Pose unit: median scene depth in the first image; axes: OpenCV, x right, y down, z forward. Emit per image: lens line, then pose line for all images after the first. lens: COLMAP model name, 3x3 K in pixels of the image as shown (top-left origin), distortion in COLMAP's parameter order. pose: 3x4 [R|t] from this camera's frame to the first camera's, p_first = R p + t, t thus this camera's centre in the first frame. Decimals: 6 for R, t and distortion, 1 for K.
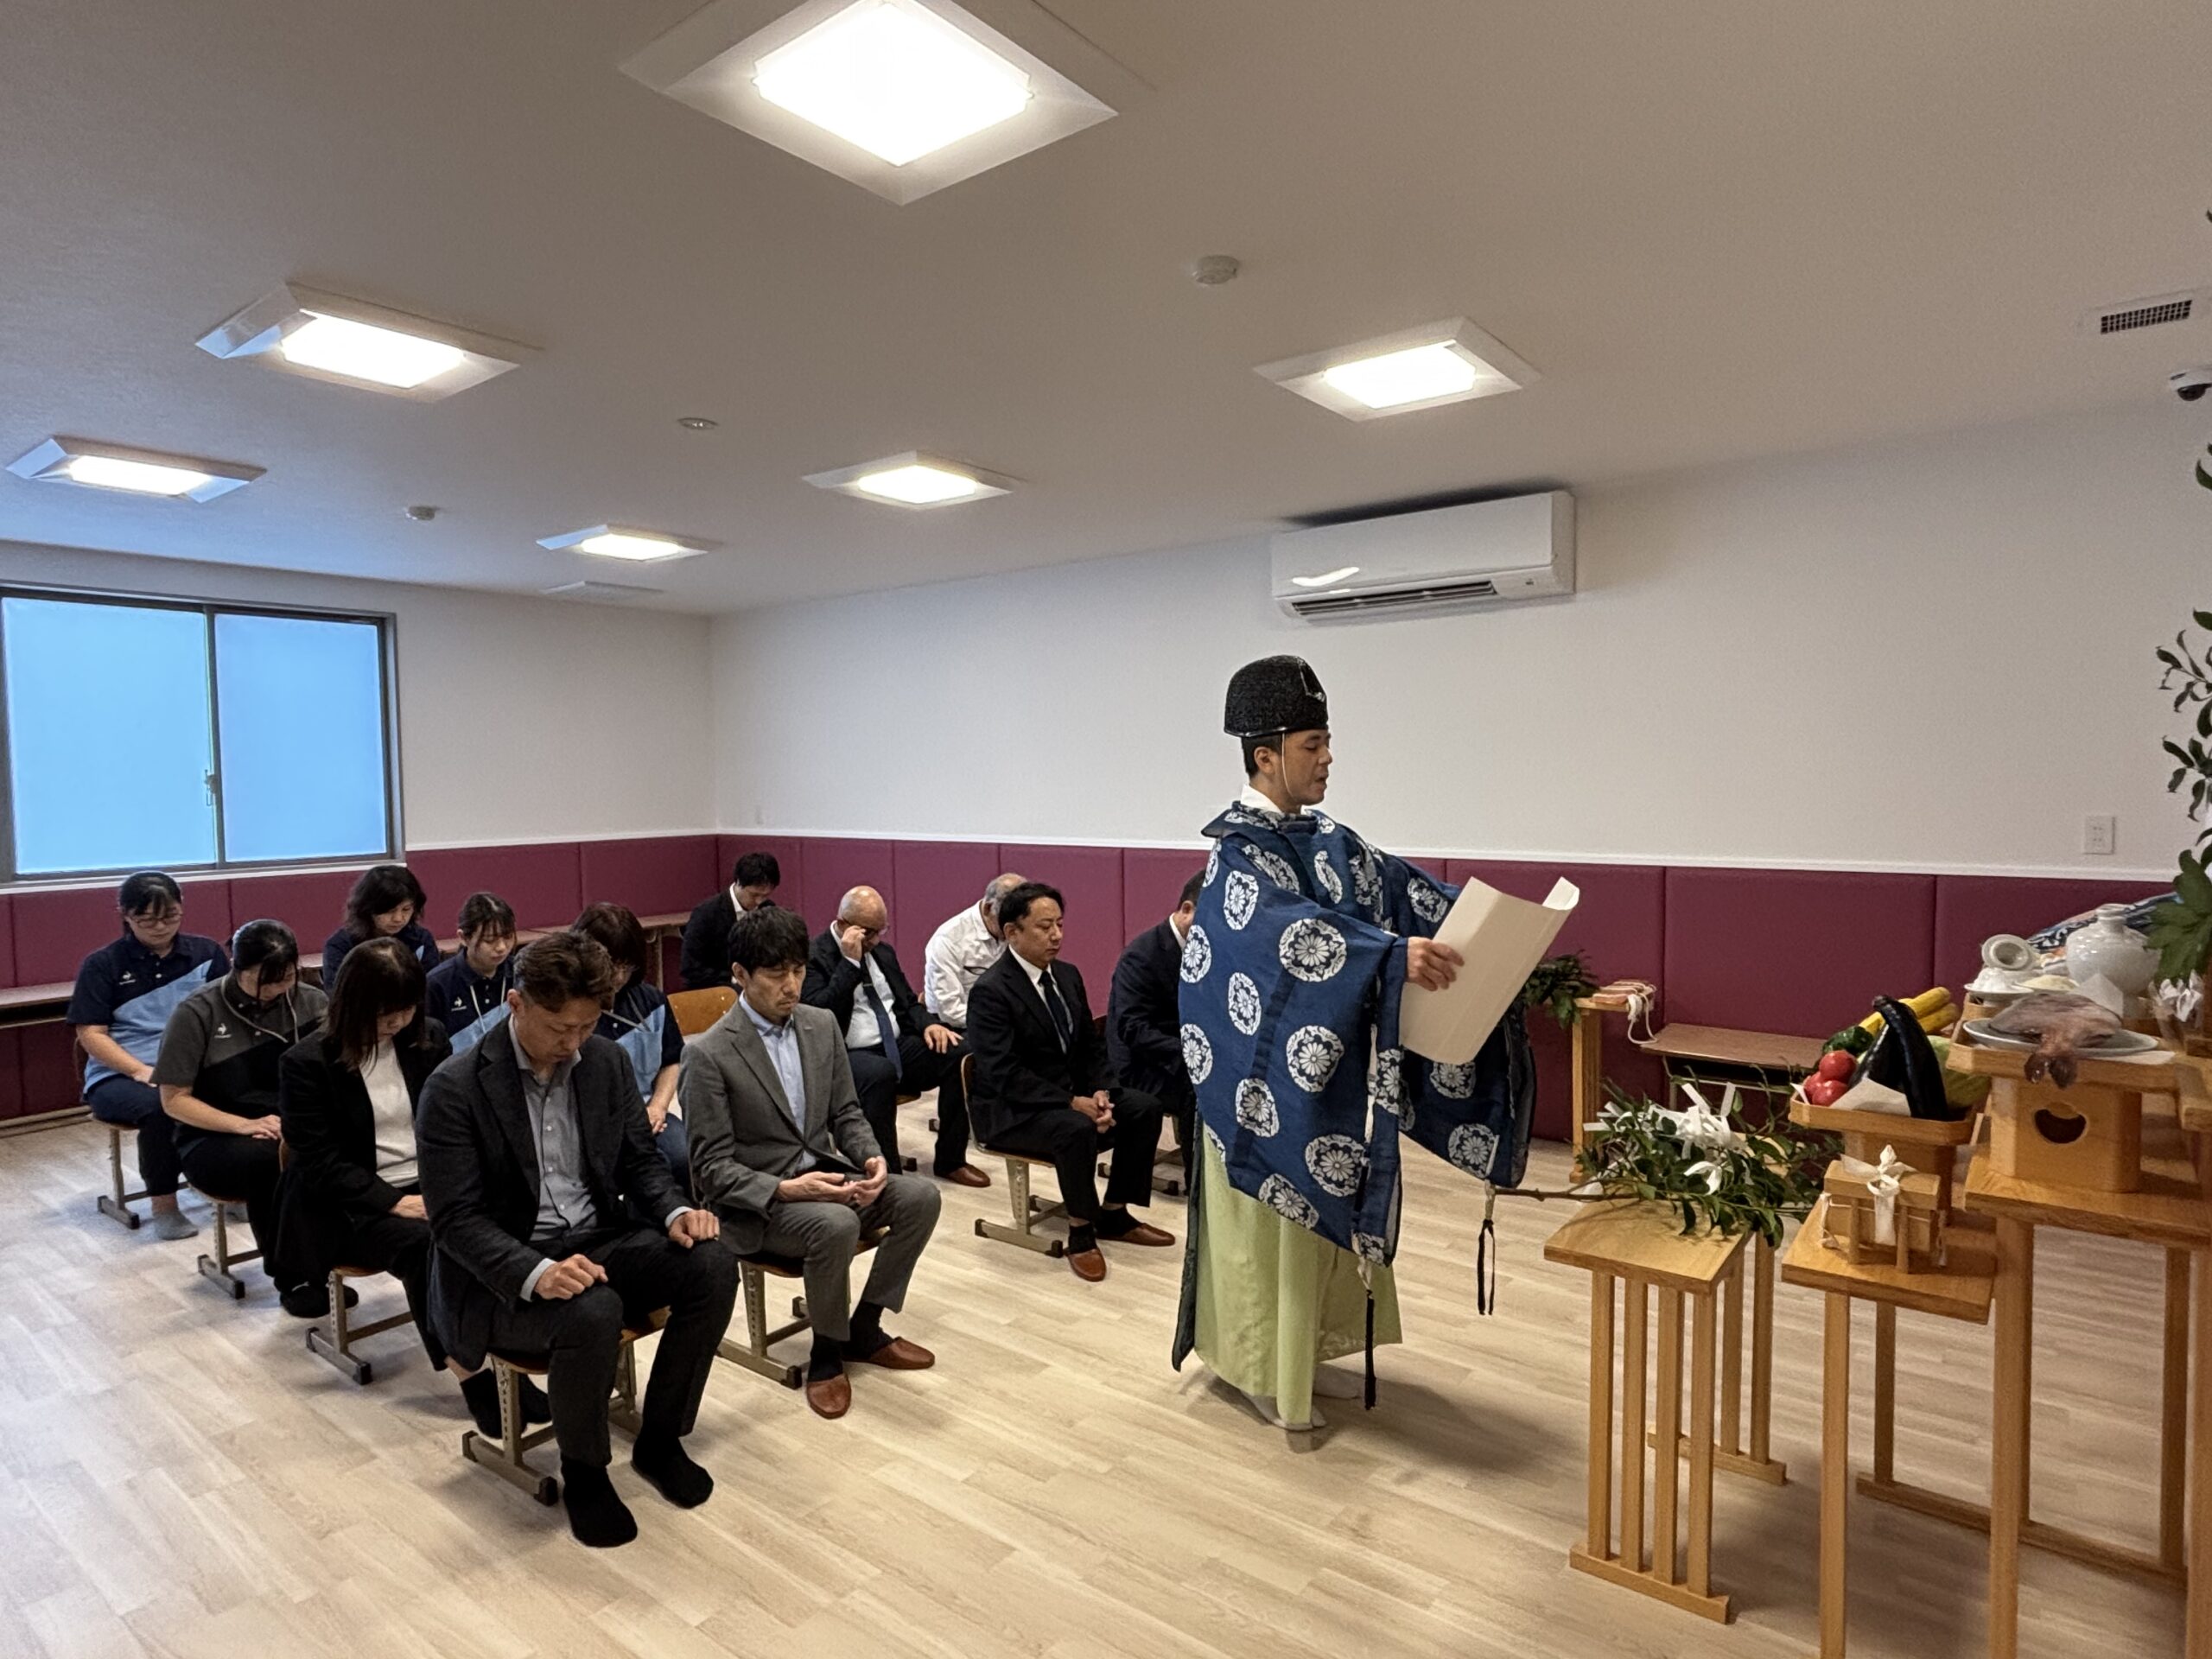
lens RADIAL K [[1277.3, 0, 1115.2], [0, 1277.3, 818.5], [0, 0, 1]] dist [0.001716, -0.002935]
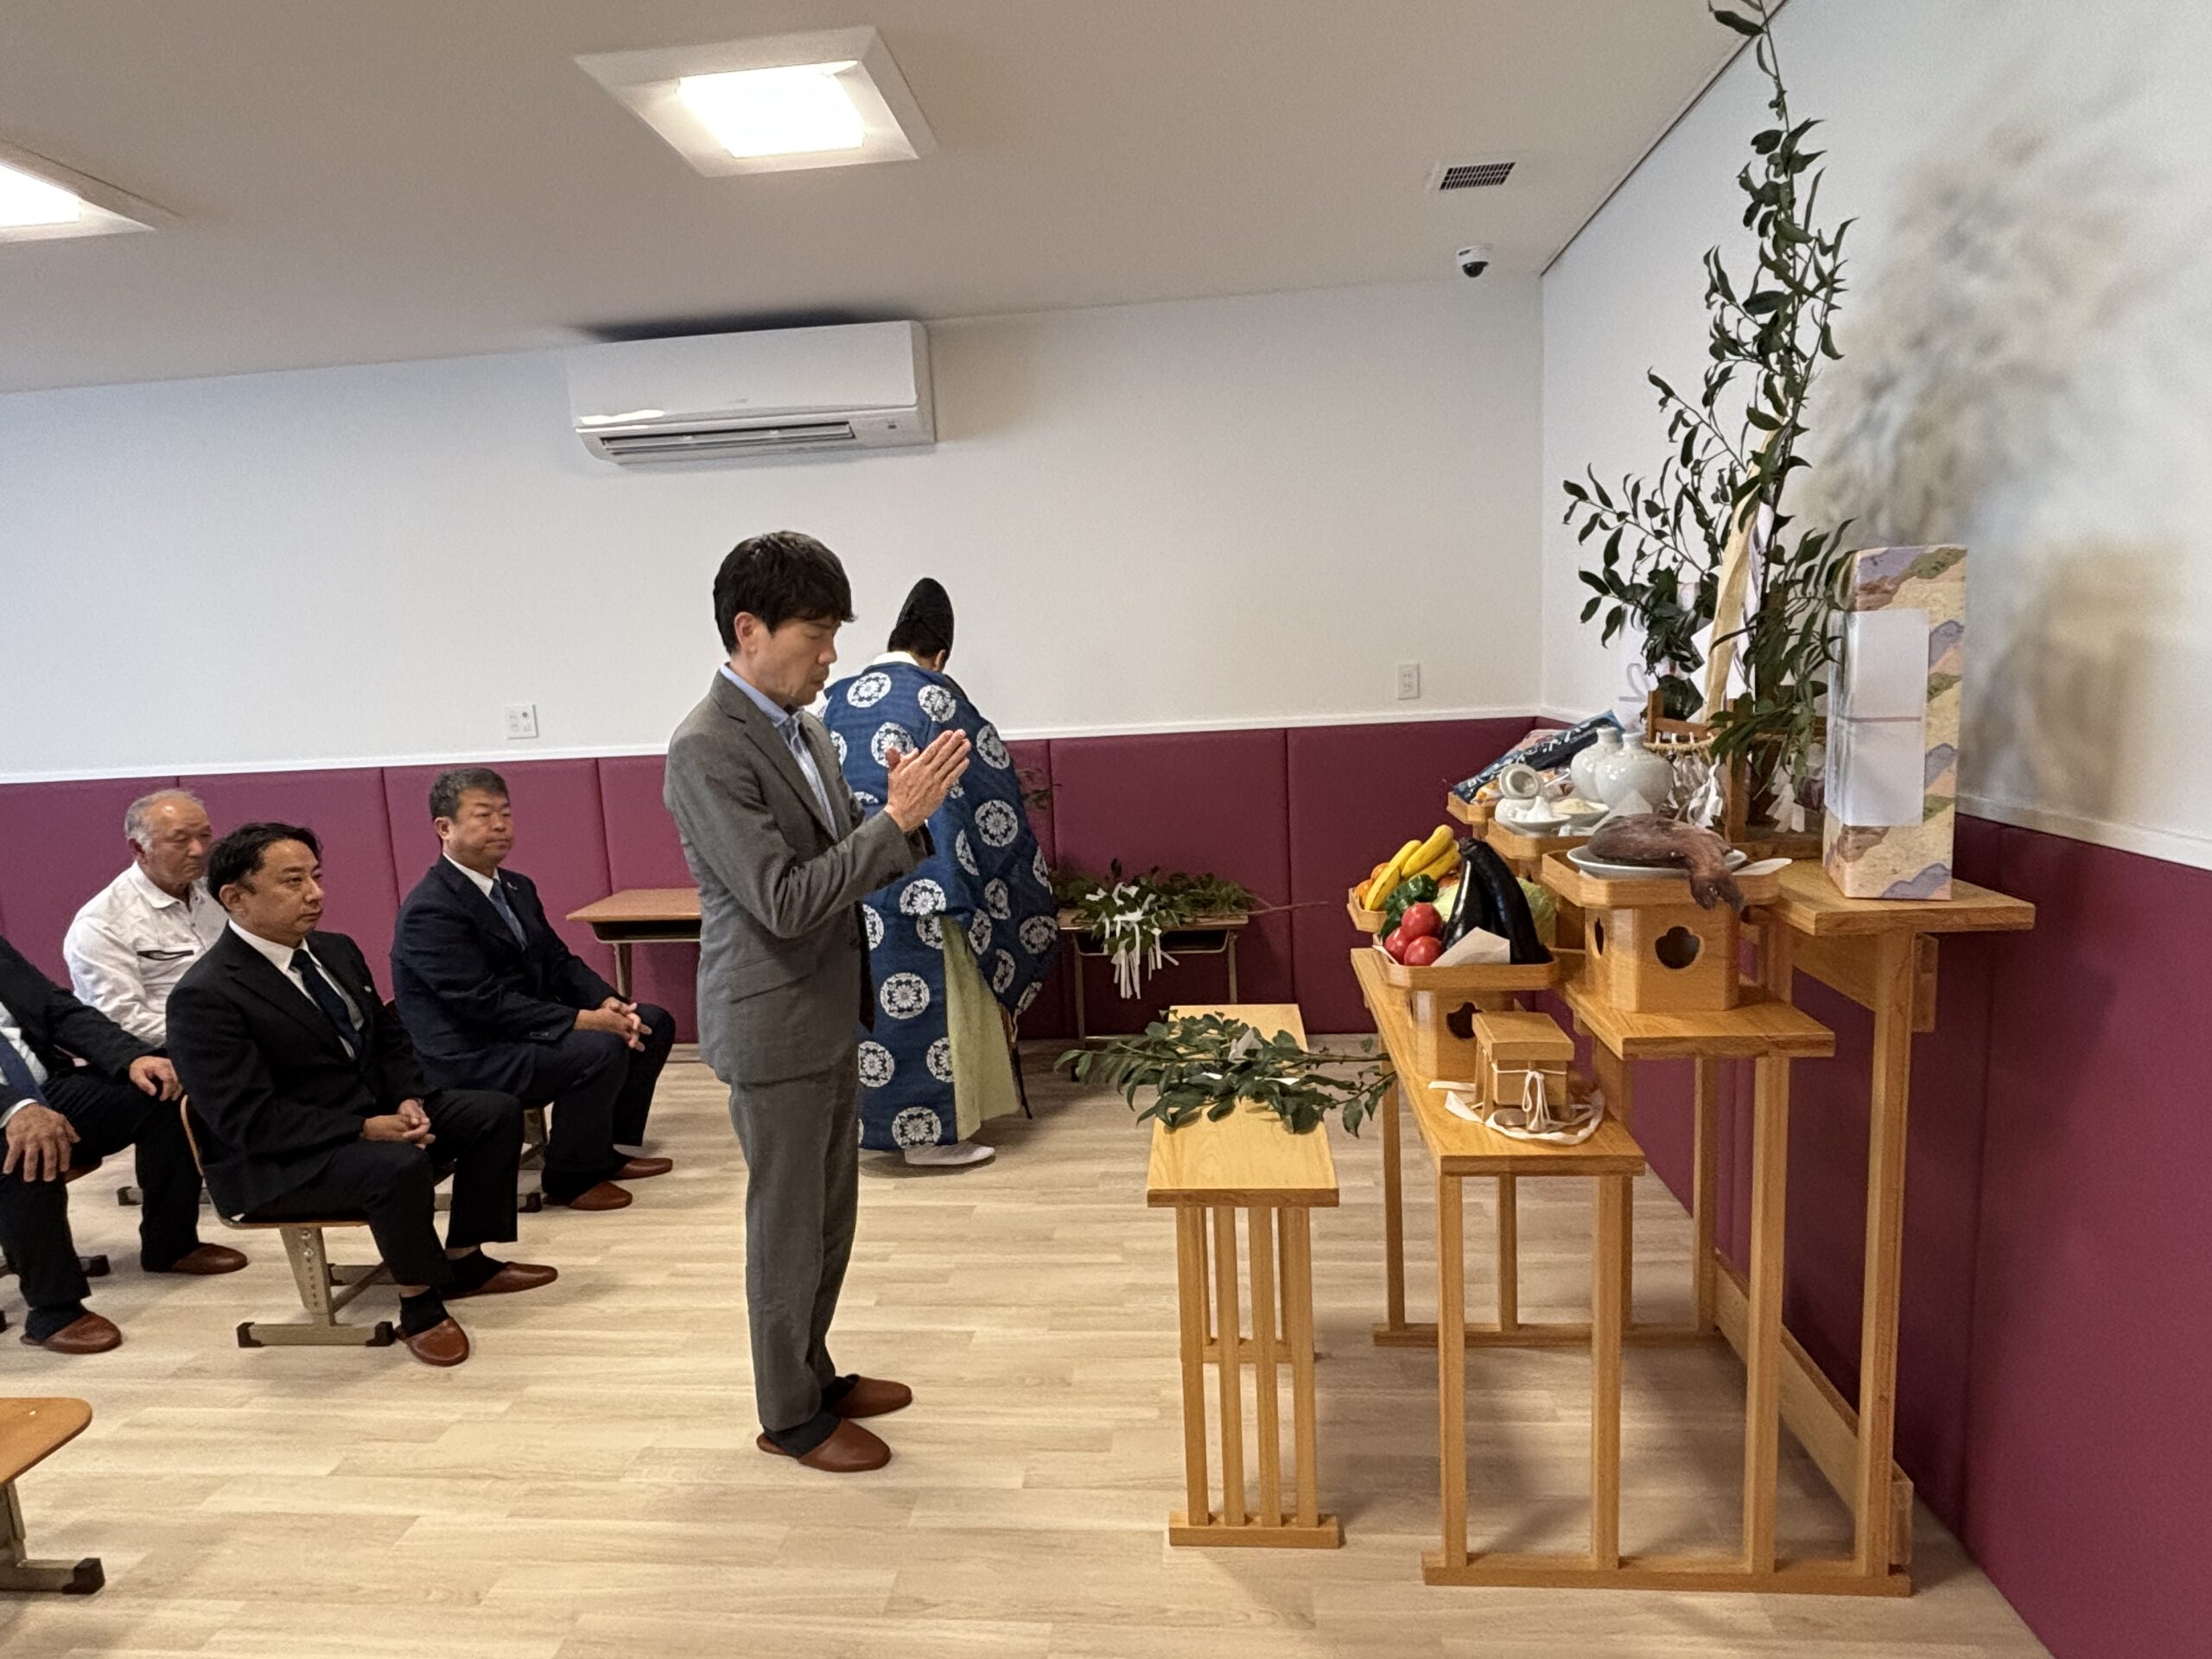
lens RADIAL K [[1277.3, 0, 1093.3], [0, 1277.3, 826.4], [0, 0, 1]] dist [0.001716, -0.002935]
pose [[0.845276, -0.104436, 0.524025, -0.063105], [0.063073, 0.993359, 0.096231, 0.016917], [-0.530595, -0.048290, 0.846249, 0.238245]]
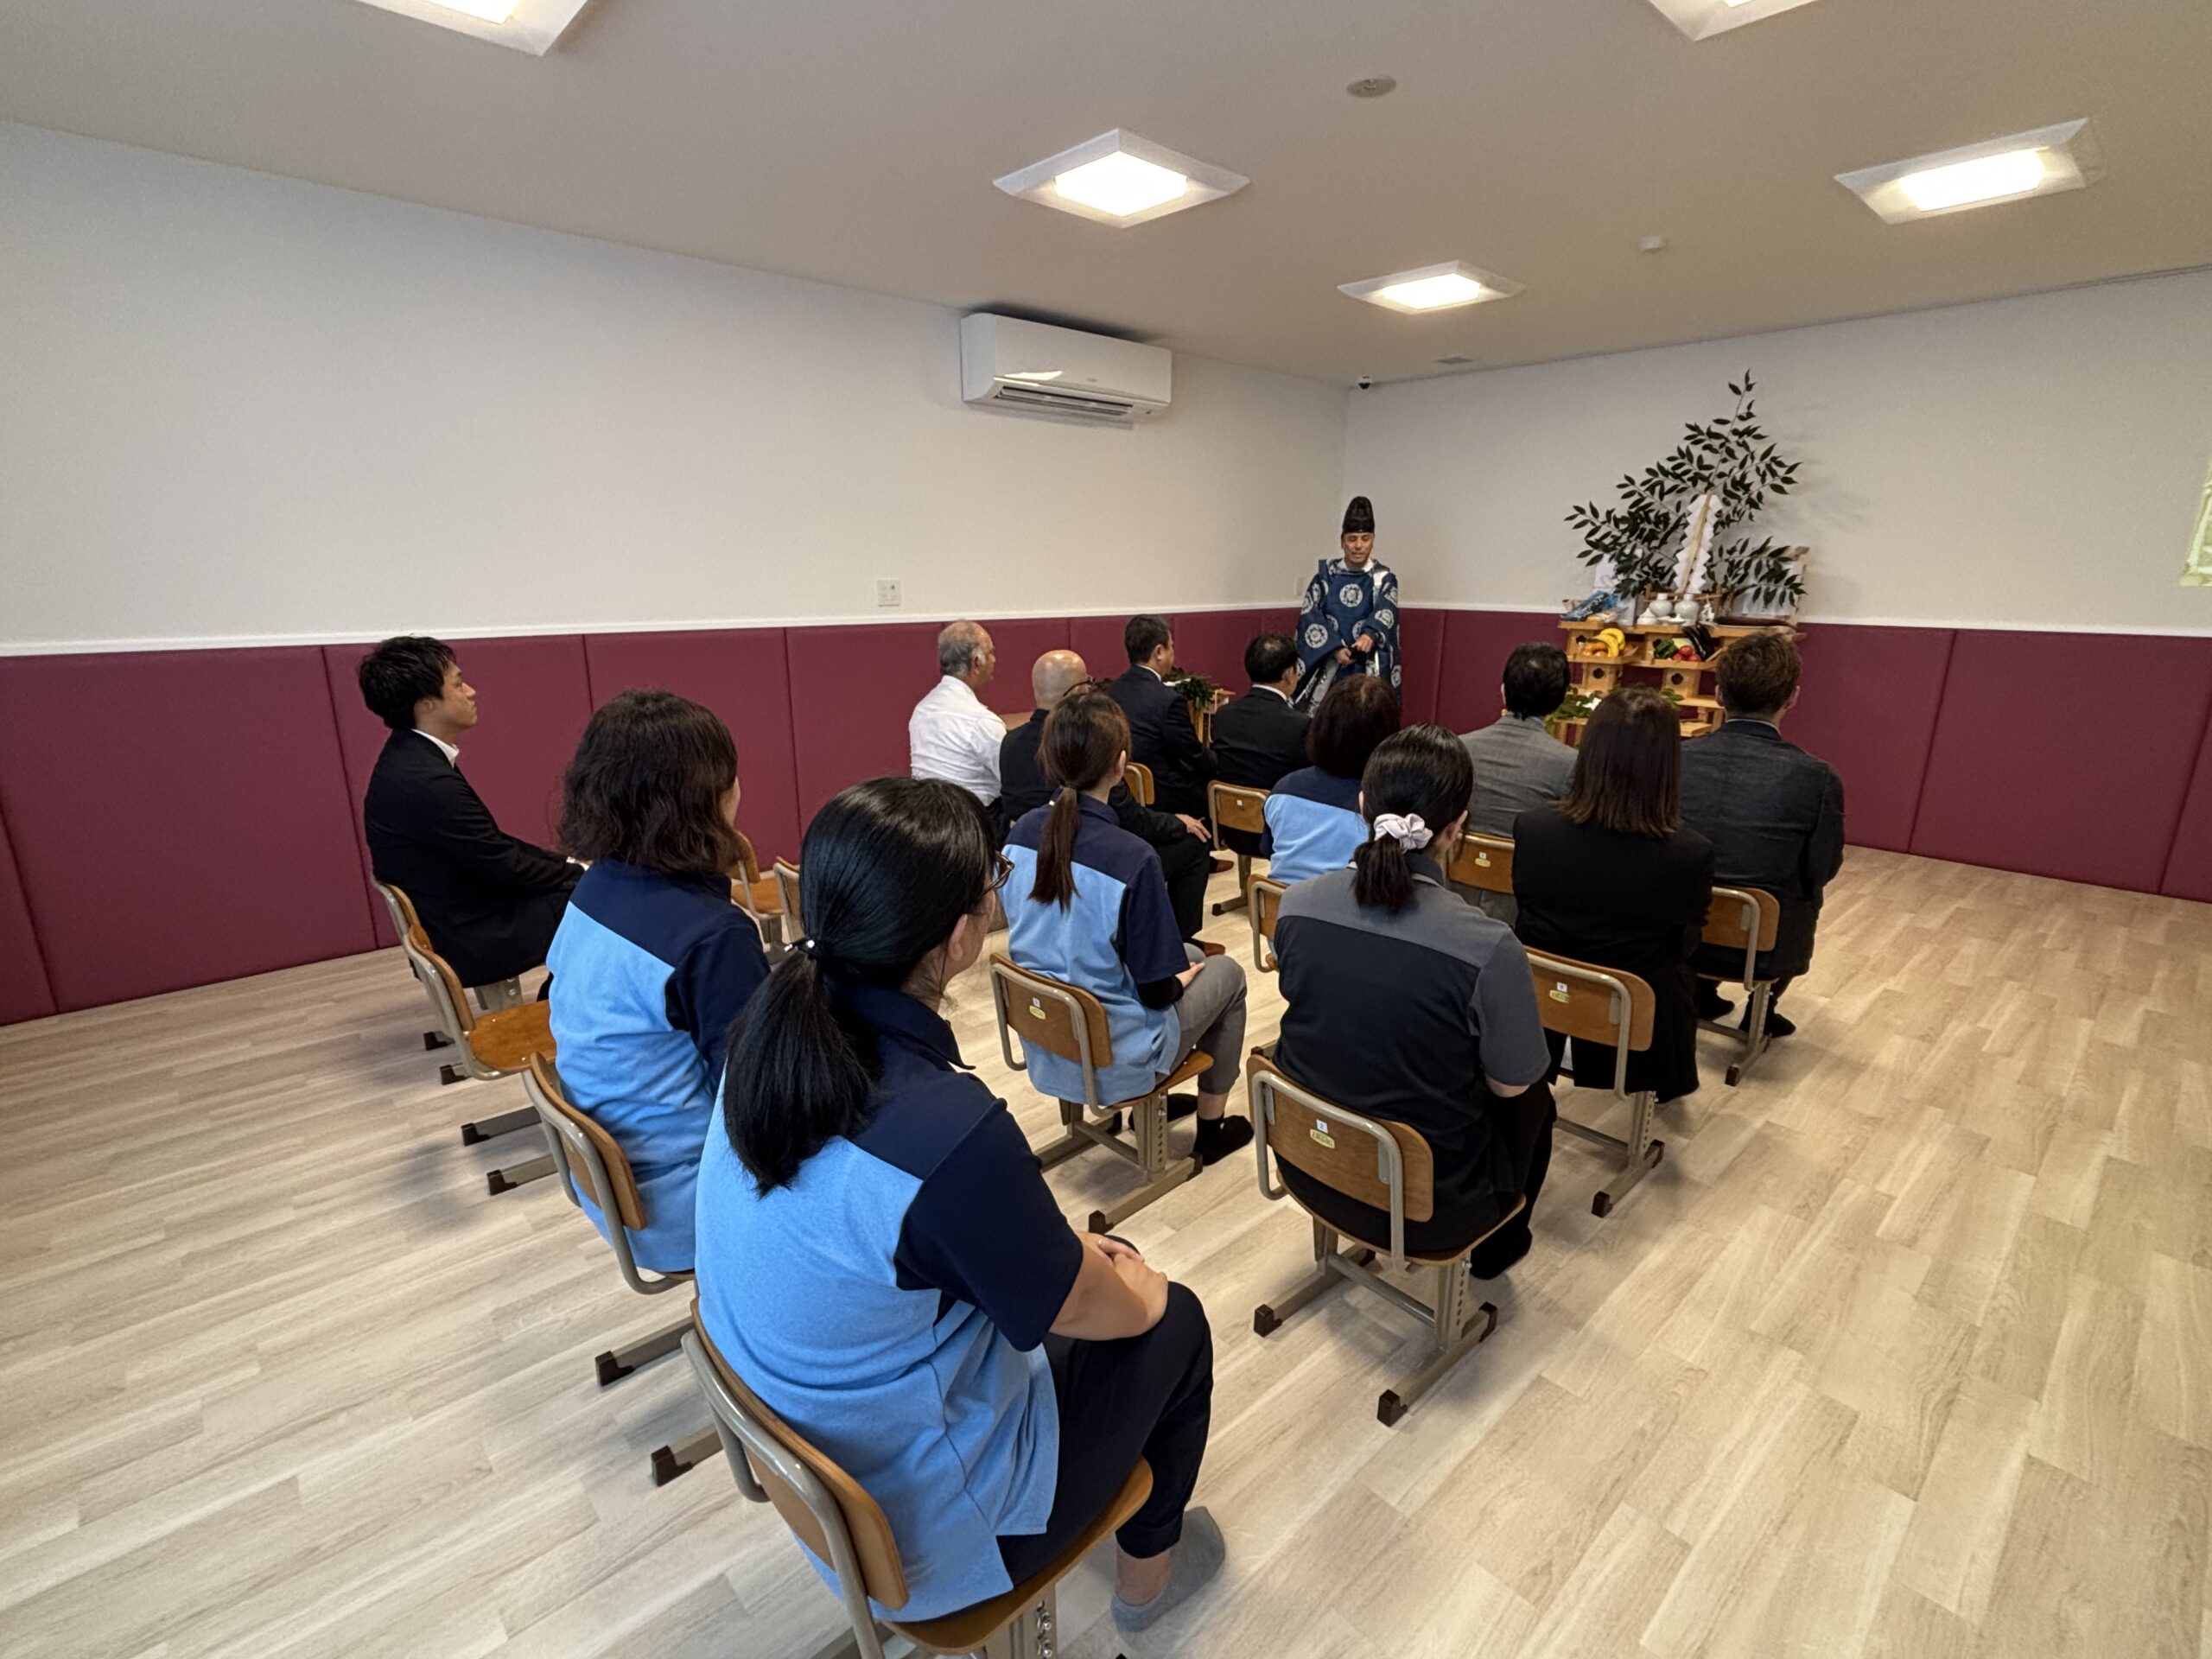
lens RADIAL K [[1094.6, 0, 1123.8], [0, 1094.6, 829.0], [0, 0, 1]] dist [0.002054, 0.000513]
pose [[0.181923, -0.227902, 0.956538, -1.397341], [0.036652, 0.973666, 0.225013, -0.013700], [-0.982629, -0.005876, 0.185485, 1.154622]]
